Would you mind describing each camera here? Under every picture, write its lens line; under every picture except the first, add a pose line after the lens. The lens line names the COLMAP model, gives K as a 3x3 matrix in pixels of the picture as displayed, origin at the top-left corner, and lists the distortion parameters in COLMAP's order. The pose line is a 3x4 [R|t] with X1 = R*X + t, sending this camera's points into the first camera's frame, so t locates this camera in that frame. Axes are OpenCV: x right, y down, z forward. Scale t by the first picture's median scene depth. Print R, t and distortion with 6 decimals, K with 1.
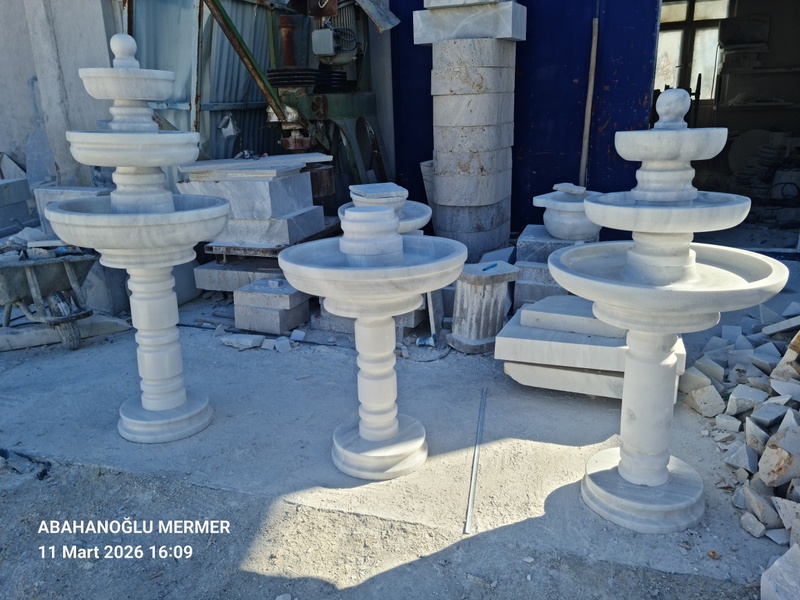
lens RADIAL K [[620.6, 0, 407.1], [0, 620.6, 303.8], [0, 0, 1]] dist [0.082673, -0.087709]
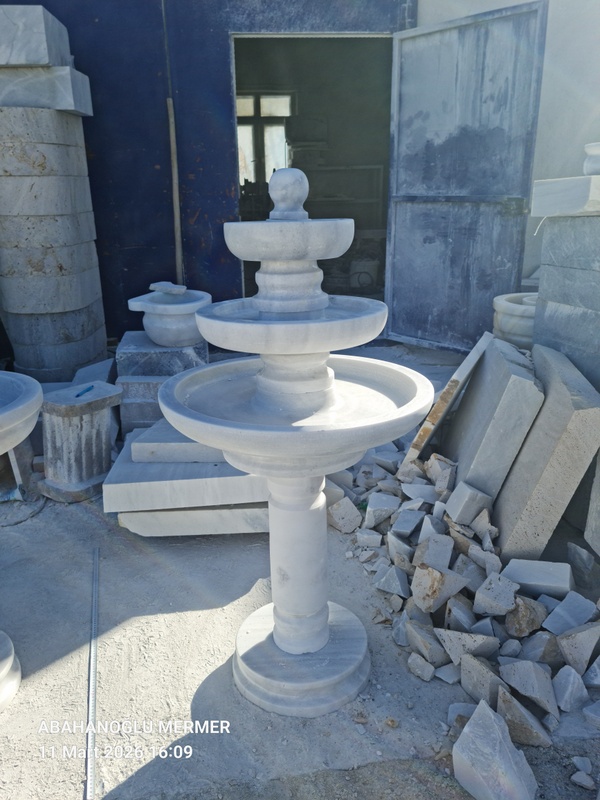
lens RADIAL K [[657.2, 0, 298.9], [0, 657.2, 411.6], [0, 0, 1]] dist [0.084187, -0.102305]
pose [[0.901665, -0.122667, 0.414671, 0.038235], [0.119429, 0.992266, 0.033843, -0.044674], [-0.415615, 0.019009, 0.909342, 0.168216]]
